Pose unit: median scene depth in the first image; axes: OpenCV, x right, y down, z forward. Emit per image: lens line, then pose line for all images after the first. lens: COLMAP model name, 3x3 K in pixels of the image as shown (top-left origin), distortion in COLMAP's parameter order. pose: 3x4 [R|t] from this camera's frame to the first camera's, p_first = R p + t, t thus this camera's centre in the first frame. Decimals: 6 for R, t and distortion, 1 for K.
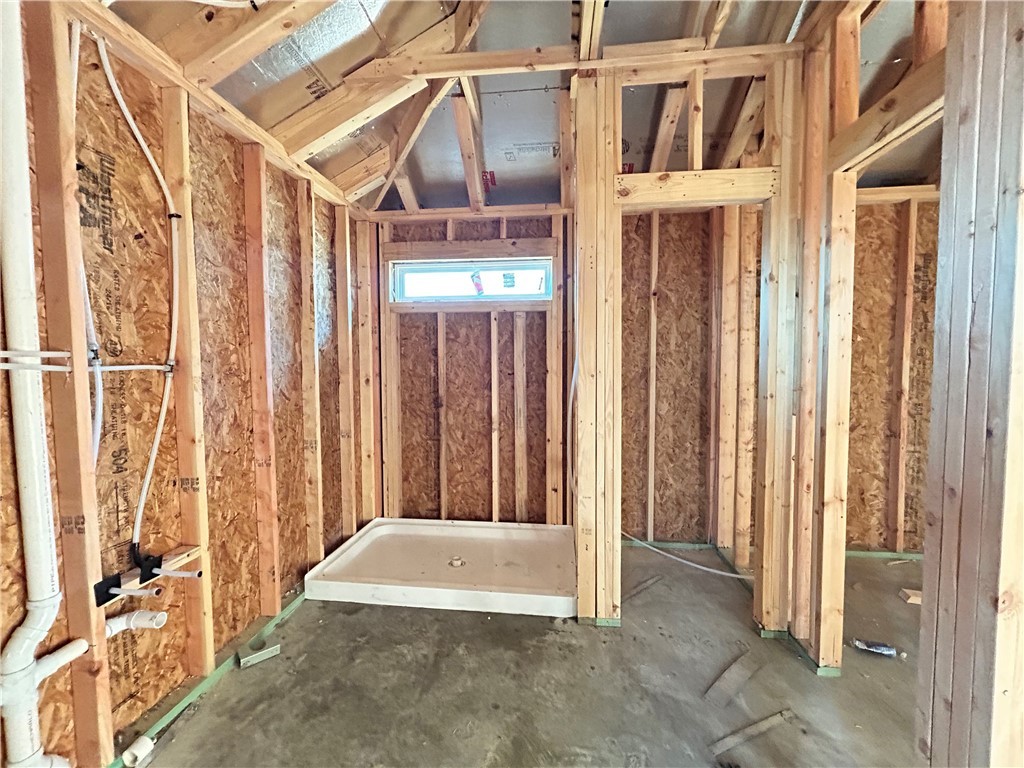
lens RADIAL K [[414.2, 0, 512.0], [0, 414.2, 384.0], [0, 0, 1]] dist [-0.002391, 0.000655]
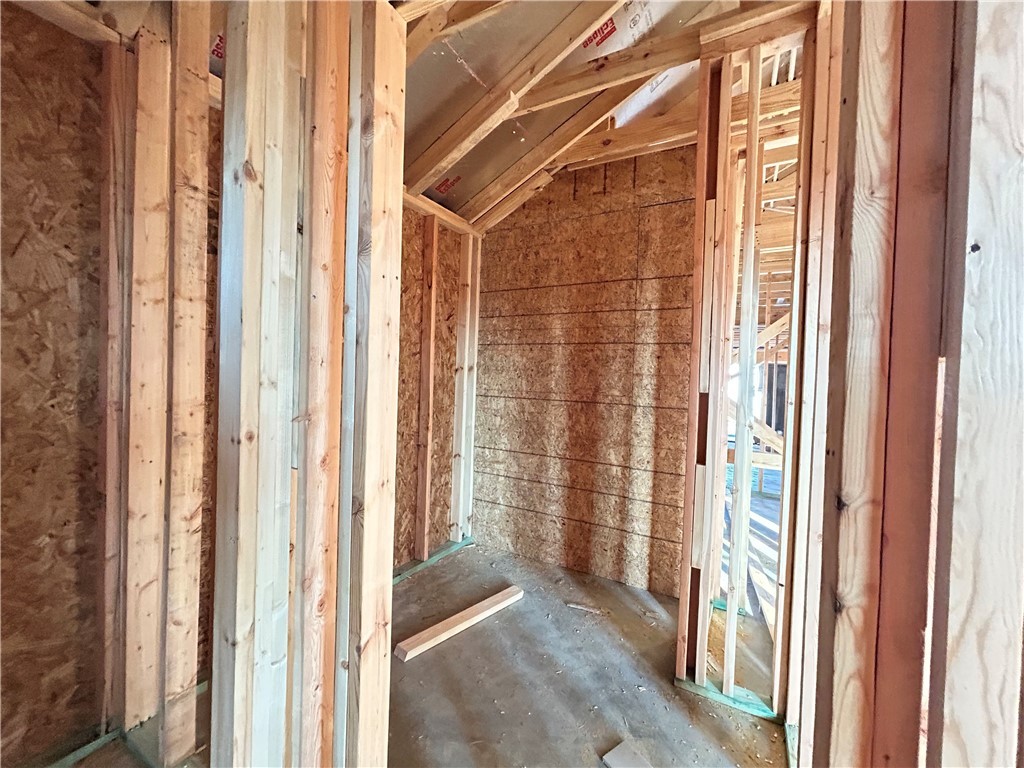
lens RADIAL K [[414.2, 0, 512.0], [0, 414.2, 384.0], [0, 0, 1]] dist [-0.002391, 0.000655]
pose [[0.378926, 0.004035, 0.925418, 0.222438], [0.010521, 0.999907, -0.008668, -0.014872], [-0.925367, 0.013020, 0.378848, 0.394647]]
